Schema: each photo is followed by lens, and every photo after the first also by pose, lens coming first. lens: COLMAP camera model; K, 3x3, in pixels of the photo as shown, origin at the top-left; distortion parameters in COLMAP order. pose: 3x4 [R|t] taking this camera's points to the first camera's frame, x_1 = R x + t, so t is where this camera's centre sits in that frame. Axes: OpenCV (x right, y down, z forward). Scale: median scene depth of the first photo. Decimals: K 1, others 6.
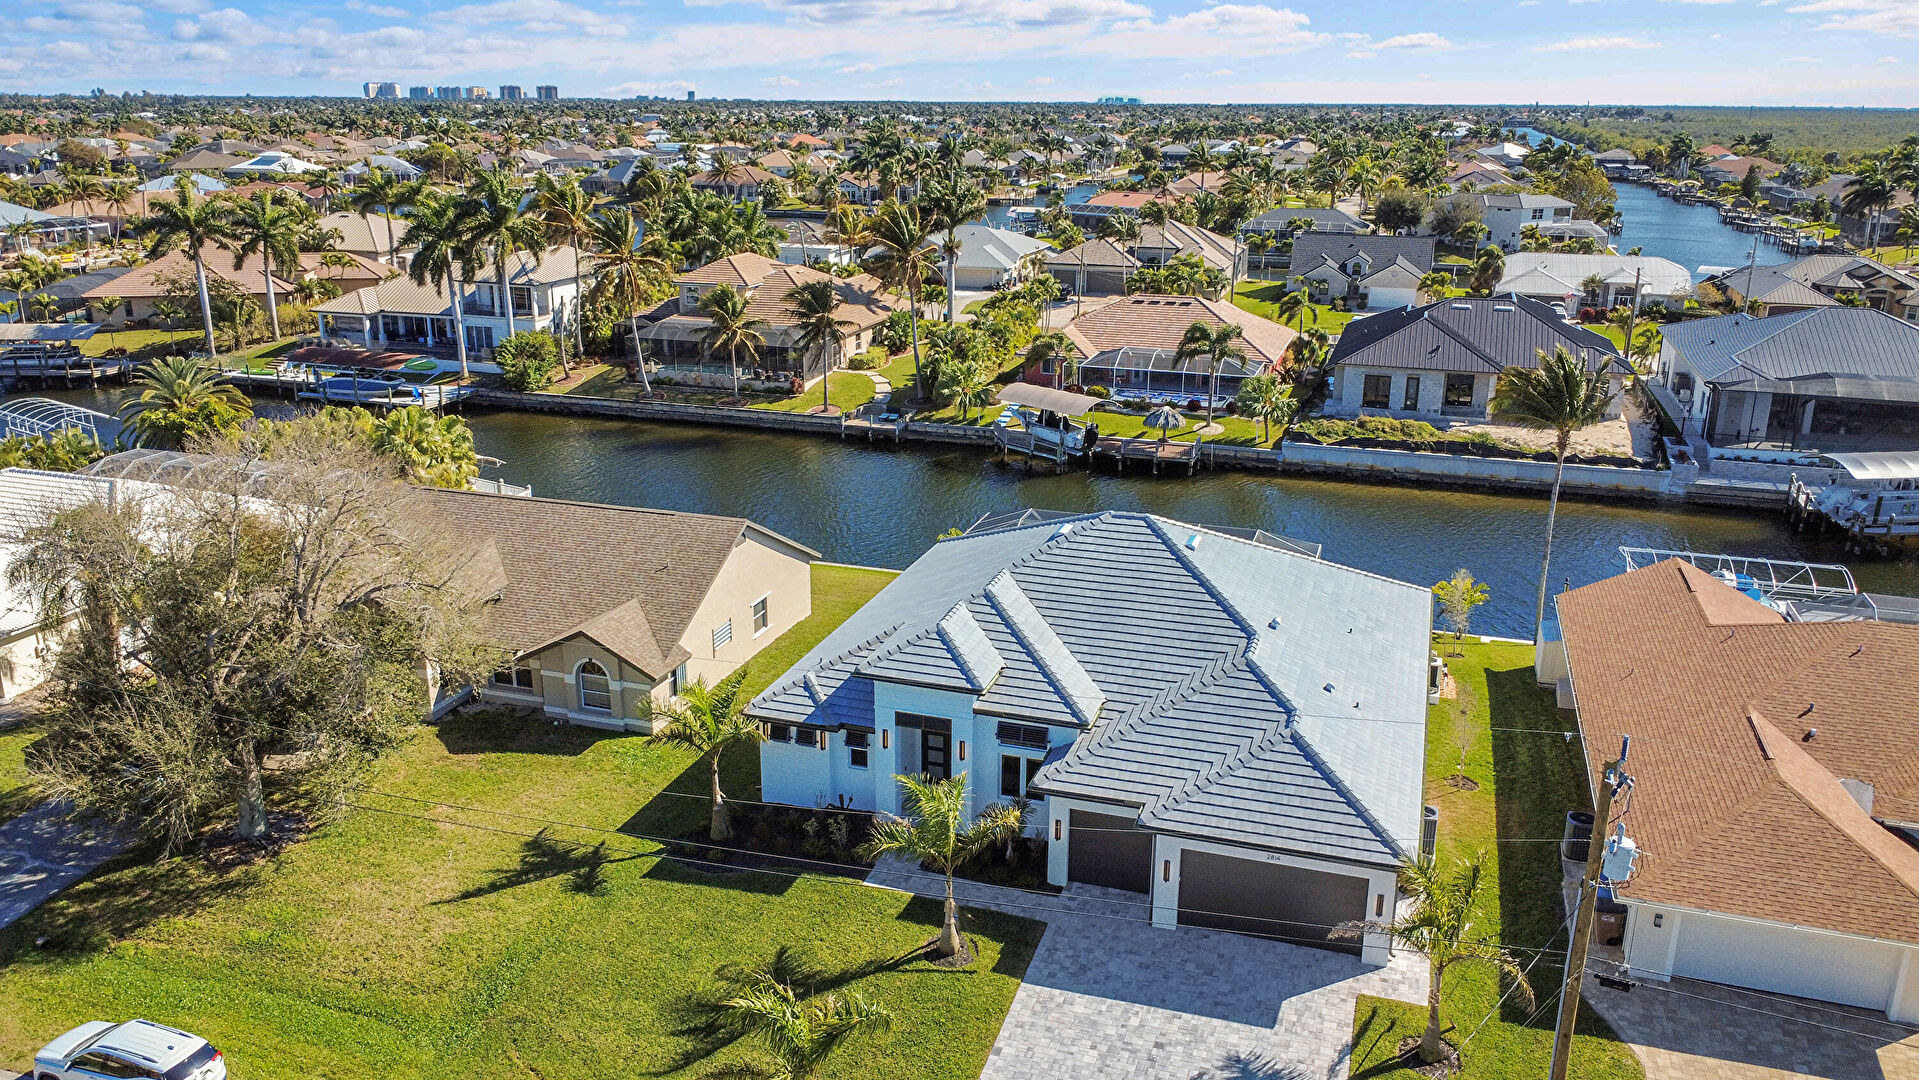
lens RADIAL K [[1431.8, 0, 960.3], [0, 1431.8, 538.7], [0, 0, 1]] dist [-0.004523, -0.000425]
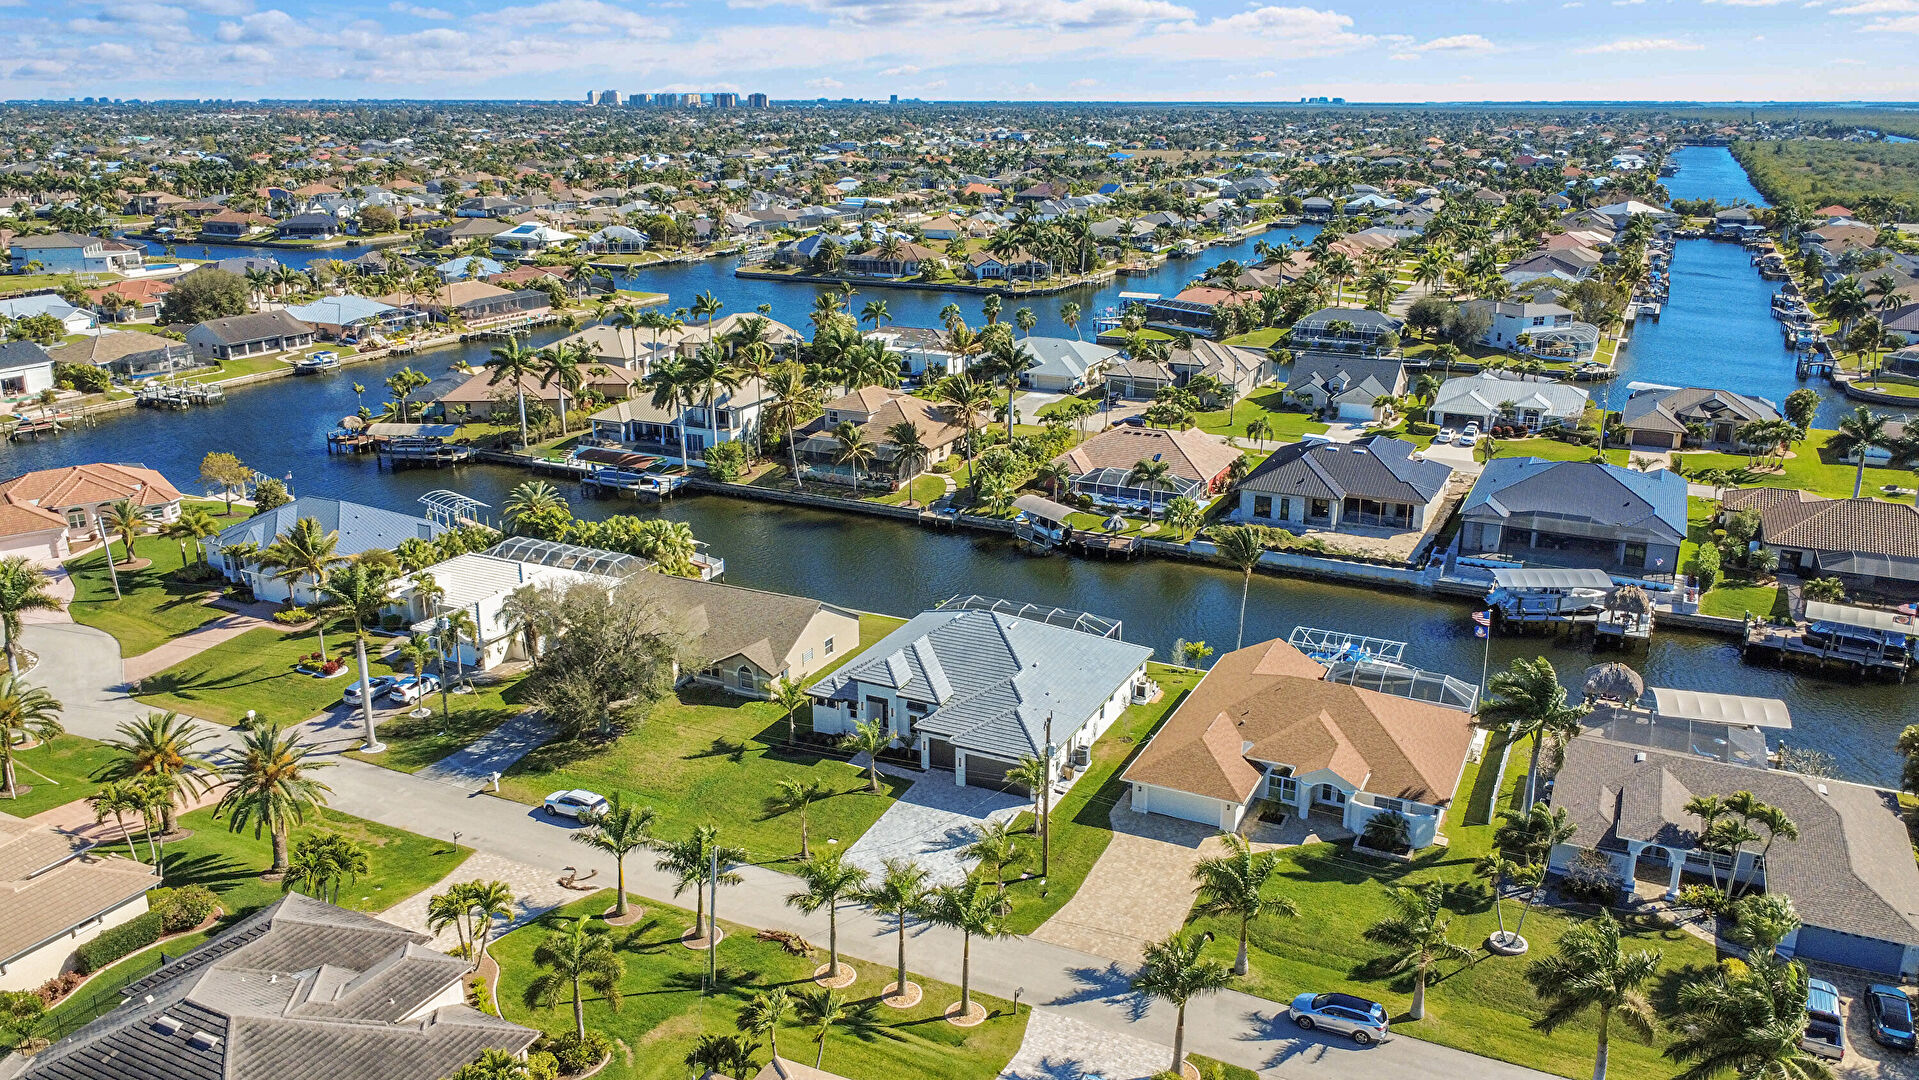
lens RADIAL K [[1431.8, 0, 960.8], [0, 1431.8, 537.1], [0, 0, 1]] dist [-0.004523, -0.000425]
pose [[0.991038, 0.034896, -0.128943, 0.175390], [-0.034826, 0.999389, 0.002799, -0.065842], [0.128962, 0.001717, 0.991648, -0.575662]]
